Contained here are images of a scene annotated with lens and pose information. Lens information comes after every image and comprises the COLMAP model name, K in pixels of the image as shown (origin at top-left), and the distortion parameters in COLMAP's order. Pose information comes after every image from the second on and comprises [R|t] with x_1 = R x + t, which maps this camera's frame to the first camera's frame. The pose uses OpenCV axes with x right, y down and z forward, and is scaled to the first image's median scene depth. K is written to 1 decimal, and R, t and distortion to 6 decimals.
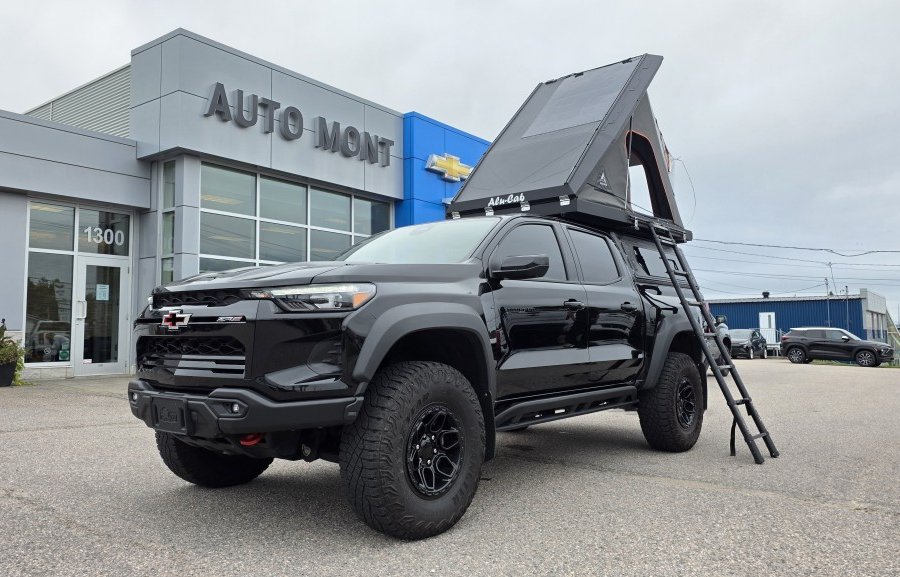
lens RADIAL K [[683.3, 0, 447.0], [0, 683.3, 286.0], [0, 0, 1]] dist [0.066980, -0.067182]
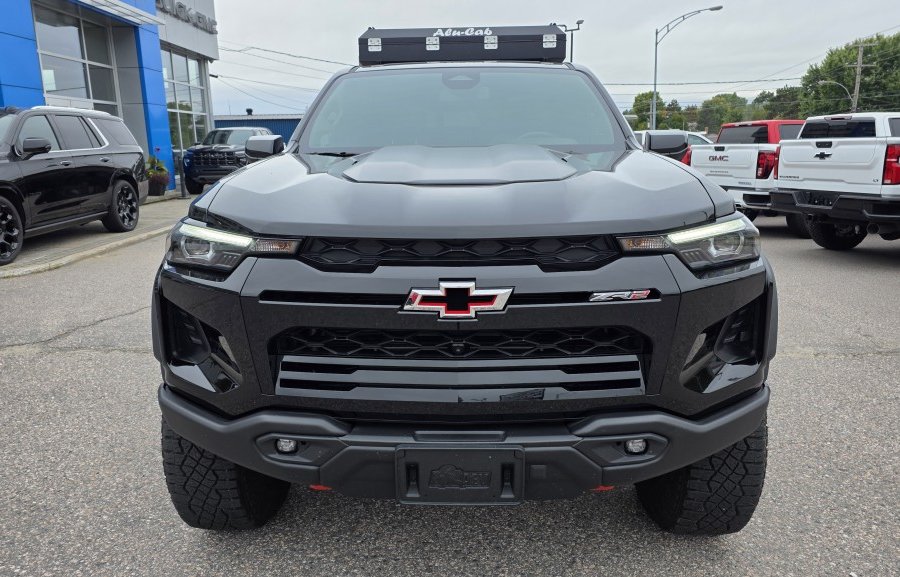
lens RADIAL K [[683.3, 0, 442.1], [0, 683.3, 289.9], [0, 0, 1]] dist [0.066980, -0.067182]
pose [[0.787344, -0.138897, 0.600664, -0.429342], [-0.031633, 0.963906, 0.264358, -0.053380], [-0.615702, -0.227141, 0.754532, 0.393179]]
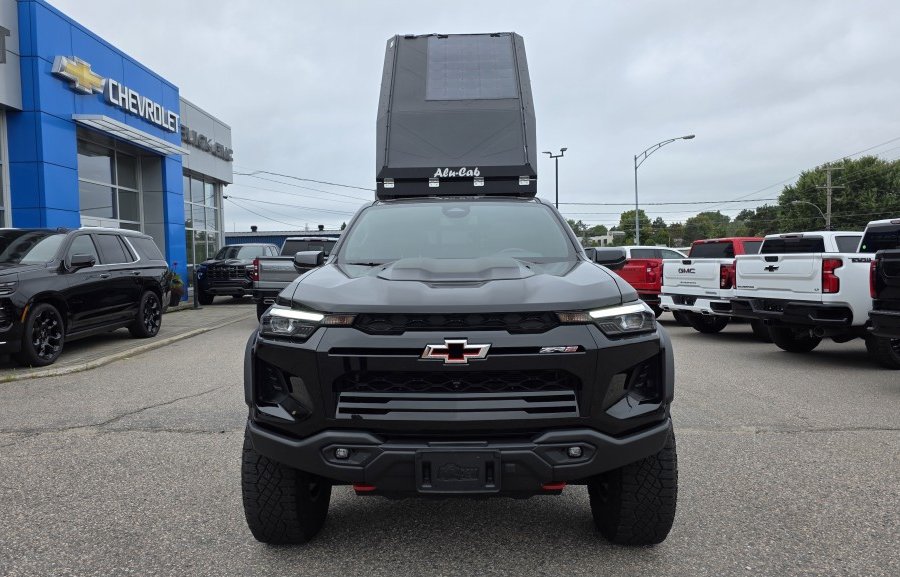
lens RADIAL K [[683.3, 0, 439.0], [0, 683.3, 285.6], [0, 0, 1]] dist [0.066980, -0.067182]
pose [[0.785210, -0.036226, 0.618169, -0.546432], [-0.030894, 0.994752, 0.097537, -0.061769], [-0.618459, -0.095685, 0.779970, 0.254771]]
